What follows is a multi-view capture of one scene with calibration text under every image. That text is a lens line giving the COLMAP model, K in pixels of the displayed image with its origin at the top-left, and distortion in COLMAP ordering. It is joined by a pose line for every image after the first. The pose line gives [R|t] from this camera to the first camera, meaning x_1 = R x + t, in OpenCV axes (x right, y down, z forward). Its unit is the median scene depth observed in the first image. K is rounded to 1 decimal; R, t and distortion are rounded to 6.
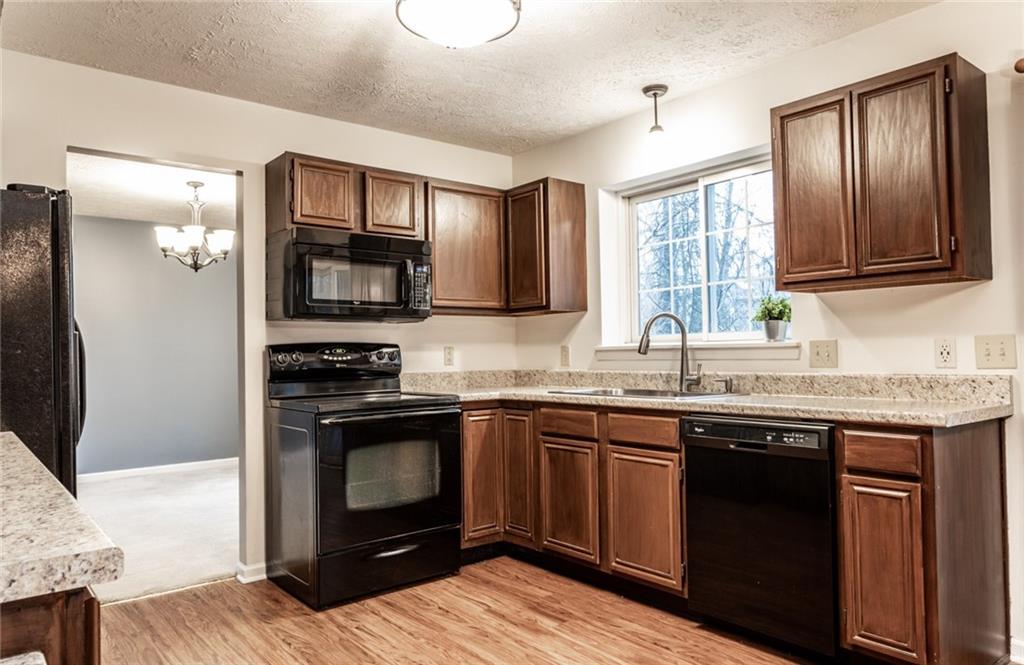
lens RADIAL K [[677.8, 0, 512.0], [0, 677.8, 332.5], [0, 0, 1]] dist [-0.008016, -0.001698]
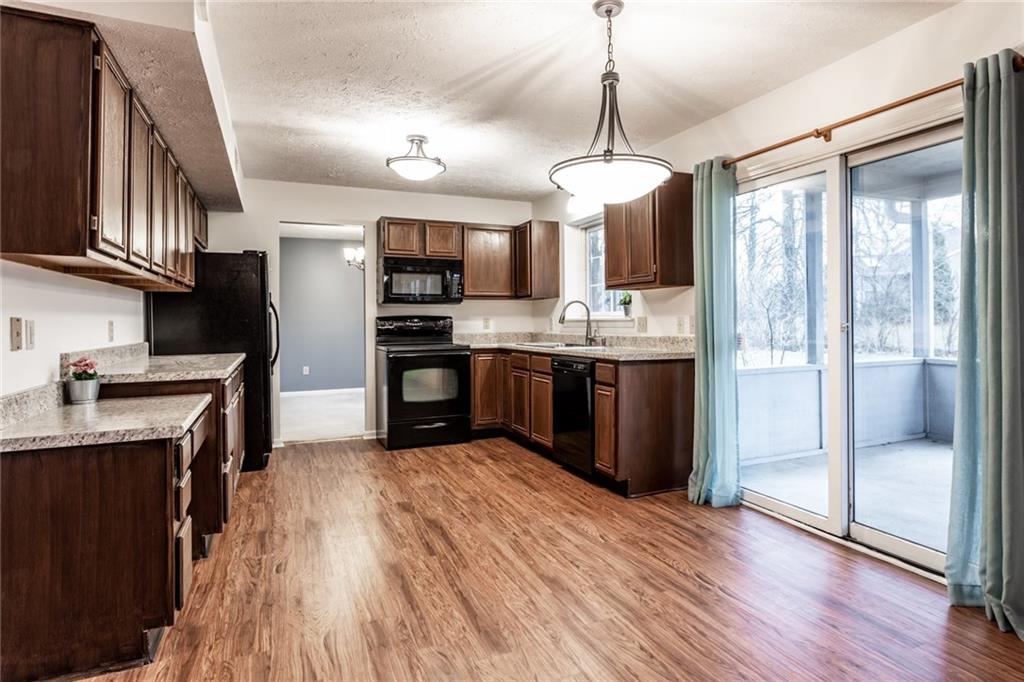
lens RADIAL K [[565.8, 0, 545.4], [0, 565.8, 316.3], [0, 0, 1]] dist [0.000101, -0.000169]
pose [[0.968890, 0.006939, -0.247393, 0.492536], [-0.001335, 0.999739, 0.022814, -0.019896], [0.247487, -0.021774, 0.968647, -0.424707]]
